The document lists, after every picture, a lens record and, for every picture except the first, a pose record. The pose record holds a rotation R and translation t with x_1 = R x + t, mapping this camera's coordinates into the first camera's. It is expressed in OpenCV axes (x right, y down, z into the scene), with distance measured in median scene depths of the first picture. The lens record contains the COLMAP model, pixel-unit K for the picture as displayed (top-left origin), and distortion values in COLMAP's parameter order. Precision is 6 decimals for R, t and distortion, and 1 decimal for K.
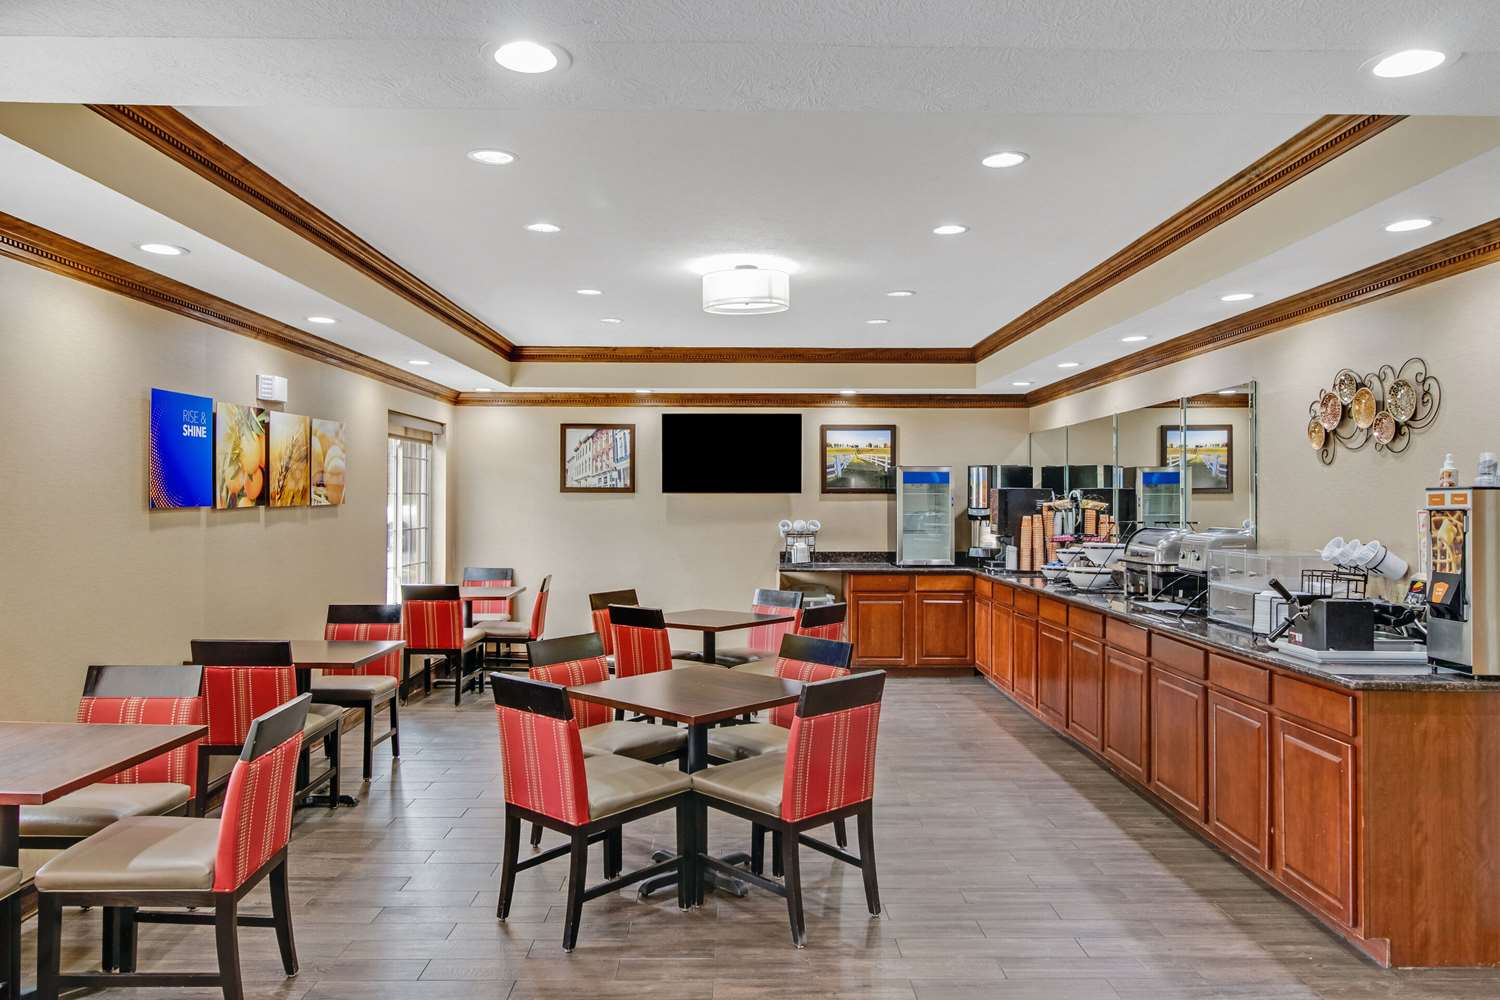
lens RADIAL K [[1074.1, 0, 733.1], [0, 1074.1, 502.0], [0, 0, 1]] dist [-0.000375, 0.000298]
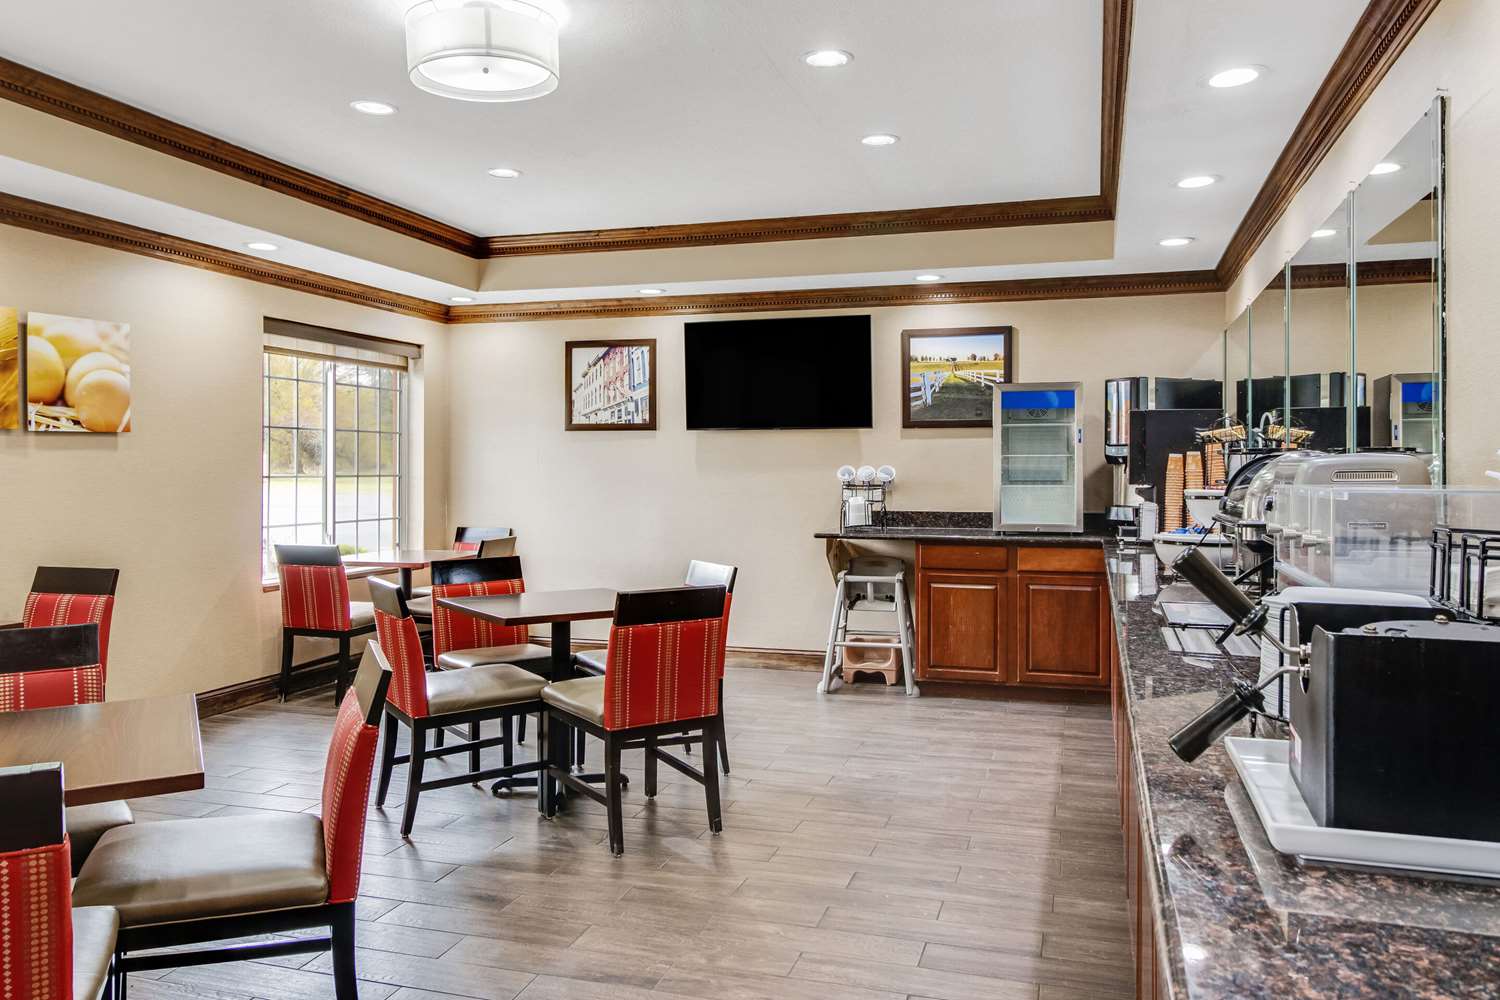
lens RADIAL K [[1110.4, 0, 748.4], [0, 1110.4, 470.4], [0, 0, 1]] dist [0.003262, 0.000486]
pose [[0.955043, -0.000470, -0.296468, 0.203253], [-0.000392, 0.999996, -0.002848, 0.021907], [0.296468, 0.002836, 0.955039, 0.282663]]
